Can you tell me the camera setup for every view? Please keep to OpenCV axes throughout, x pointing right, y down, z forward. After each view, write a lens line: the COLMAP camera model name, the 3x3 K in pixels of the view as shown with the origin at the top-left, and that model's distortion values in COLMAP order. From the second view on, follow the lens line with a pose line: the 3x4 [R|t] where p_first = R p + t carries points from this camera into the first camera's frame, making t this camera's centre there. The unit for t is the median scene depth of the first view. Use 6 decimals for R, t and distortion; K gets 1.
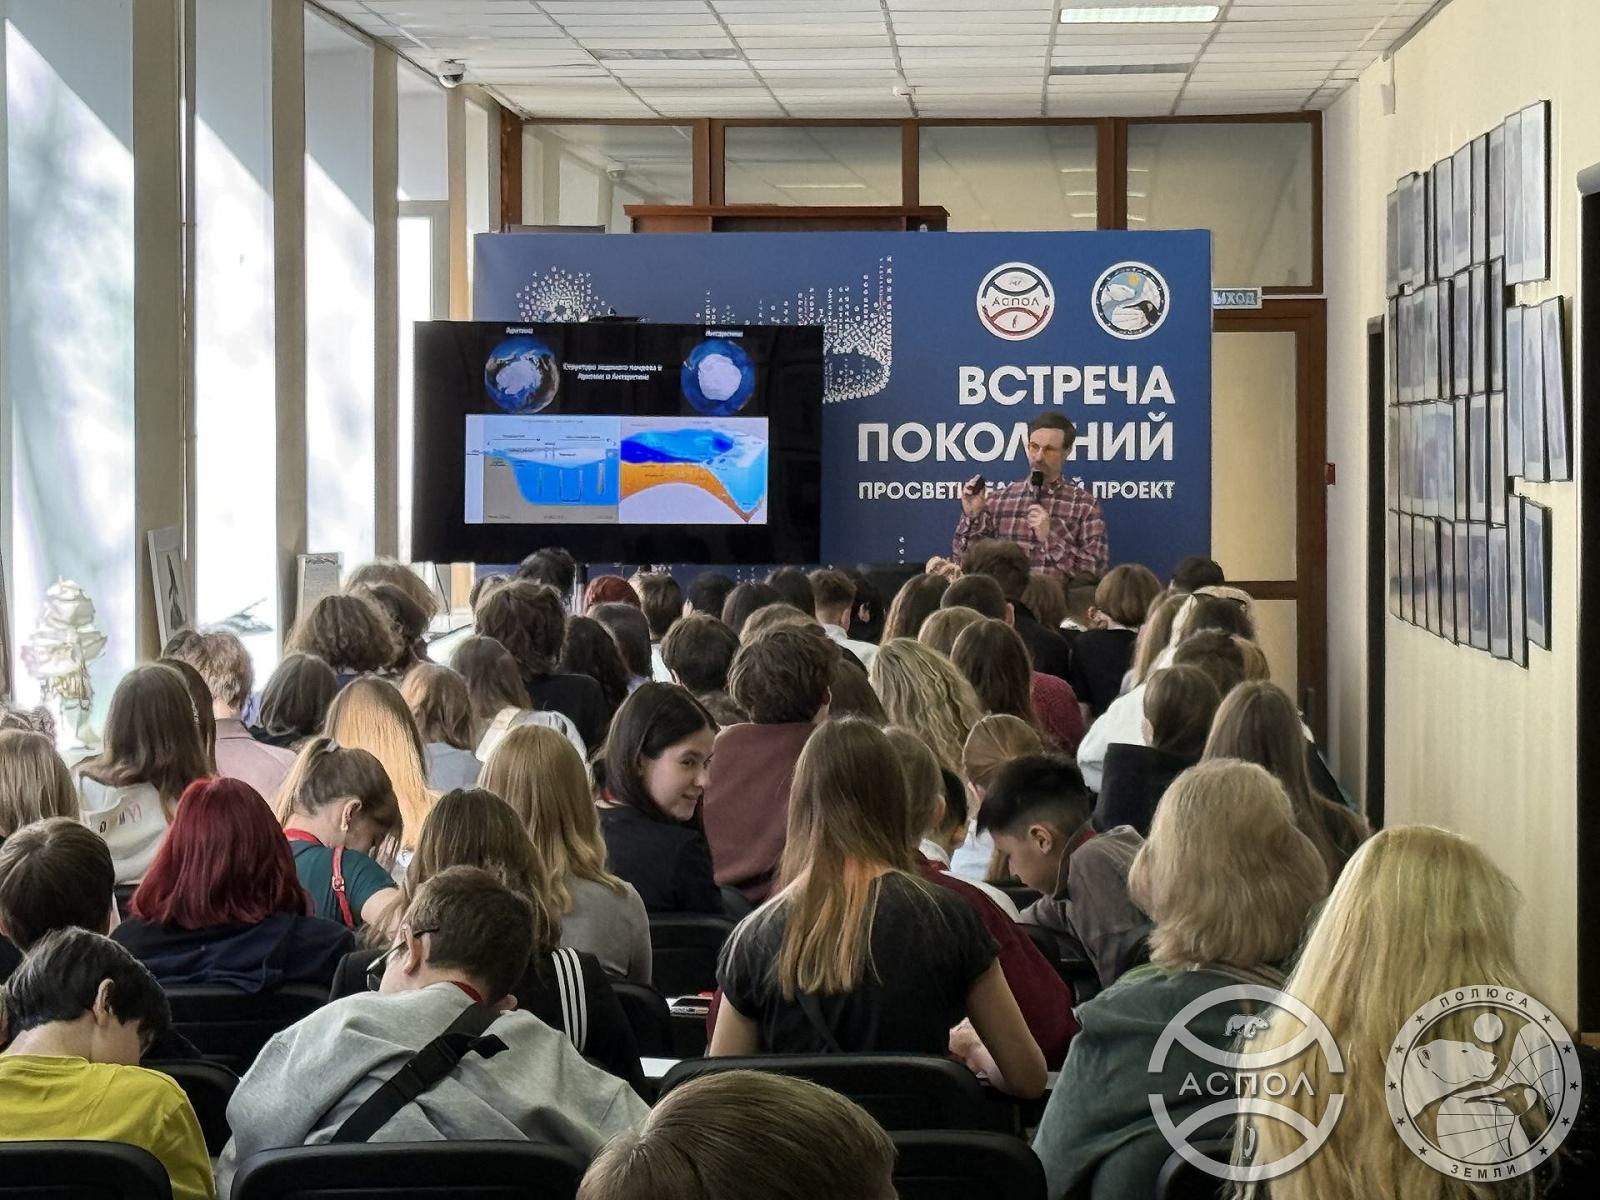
lens RADIAL K [[4815.9, 0, 814.8], [0, 4815.9, 591.8], [0, 0, 1]] dist [-0.016345, 0.000000]
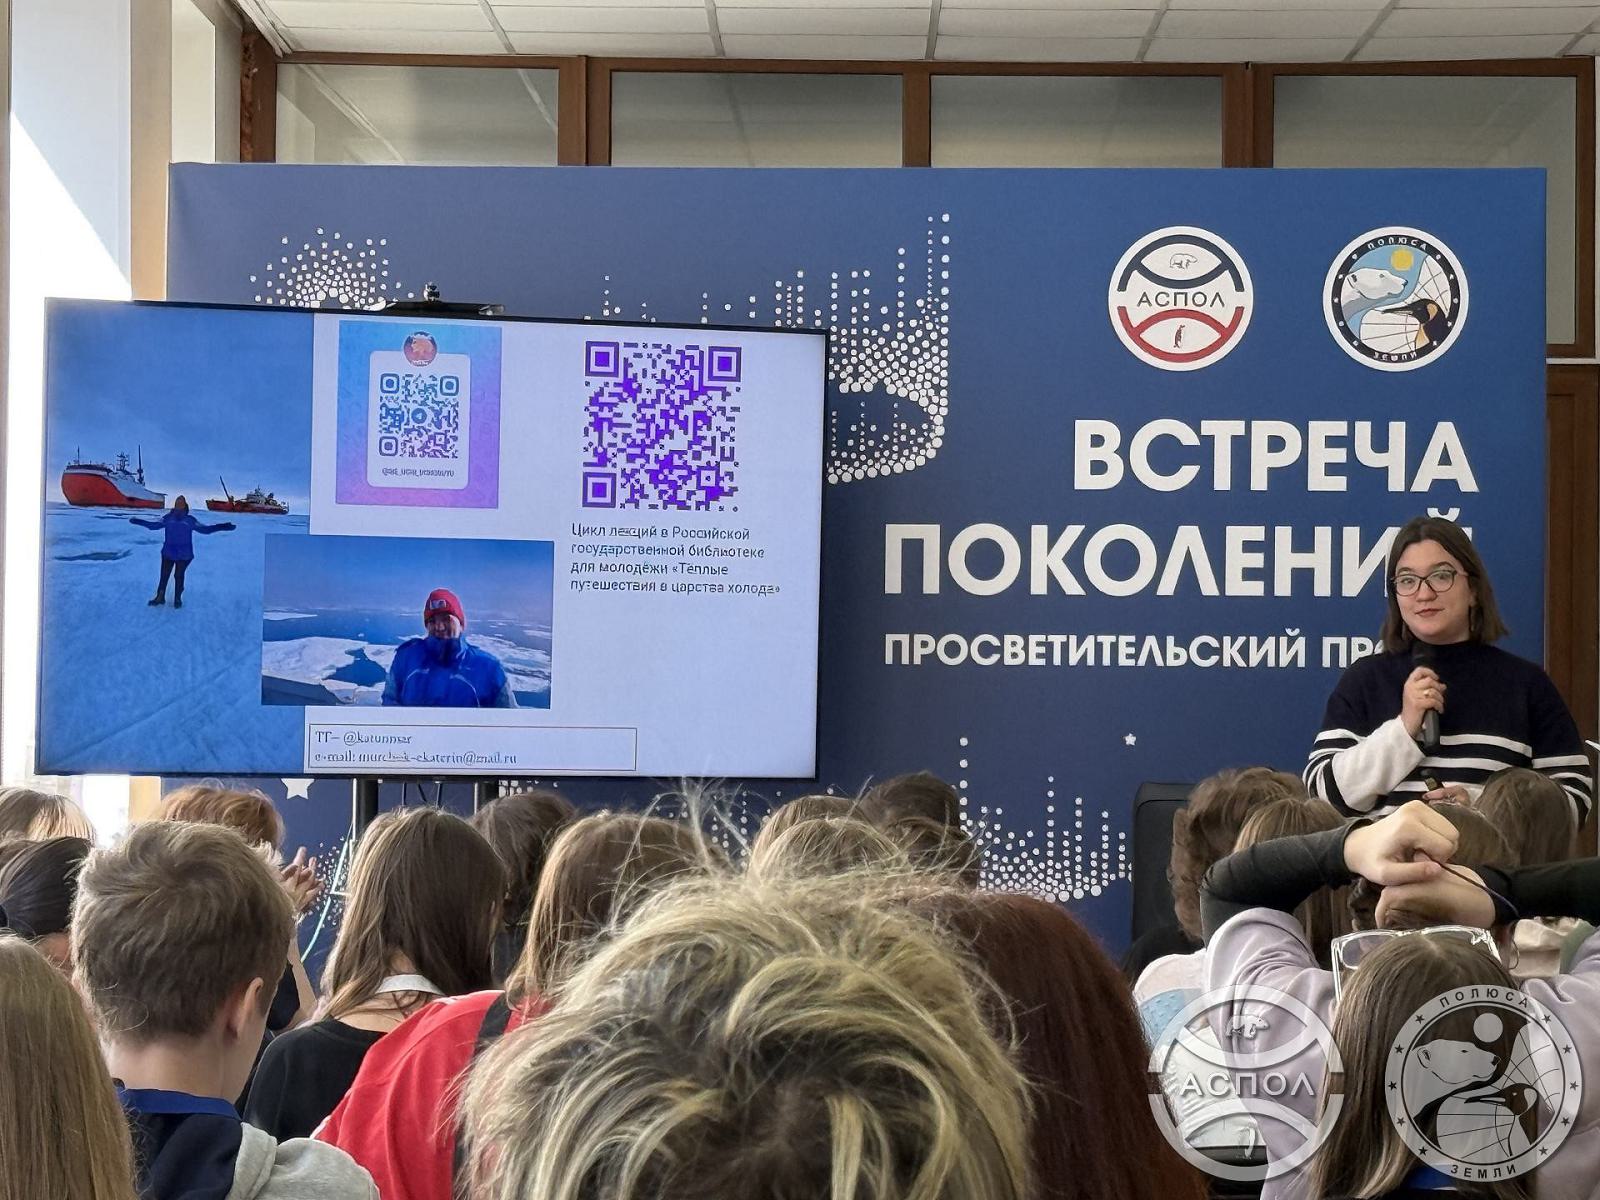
lens RADIAL K [[5374.5, 0, 793.4], [0, 5374.5, 584.0], [0, 0, 1]] dist [0.056664, 0.000000]
pose [[0.999406, 0.011877, 0.032338, -0.020436], [-0.010046, 0.998369, -0.056199, 0.005524], [-0.032953, 0.055841, 0.997896, 0.404249]]
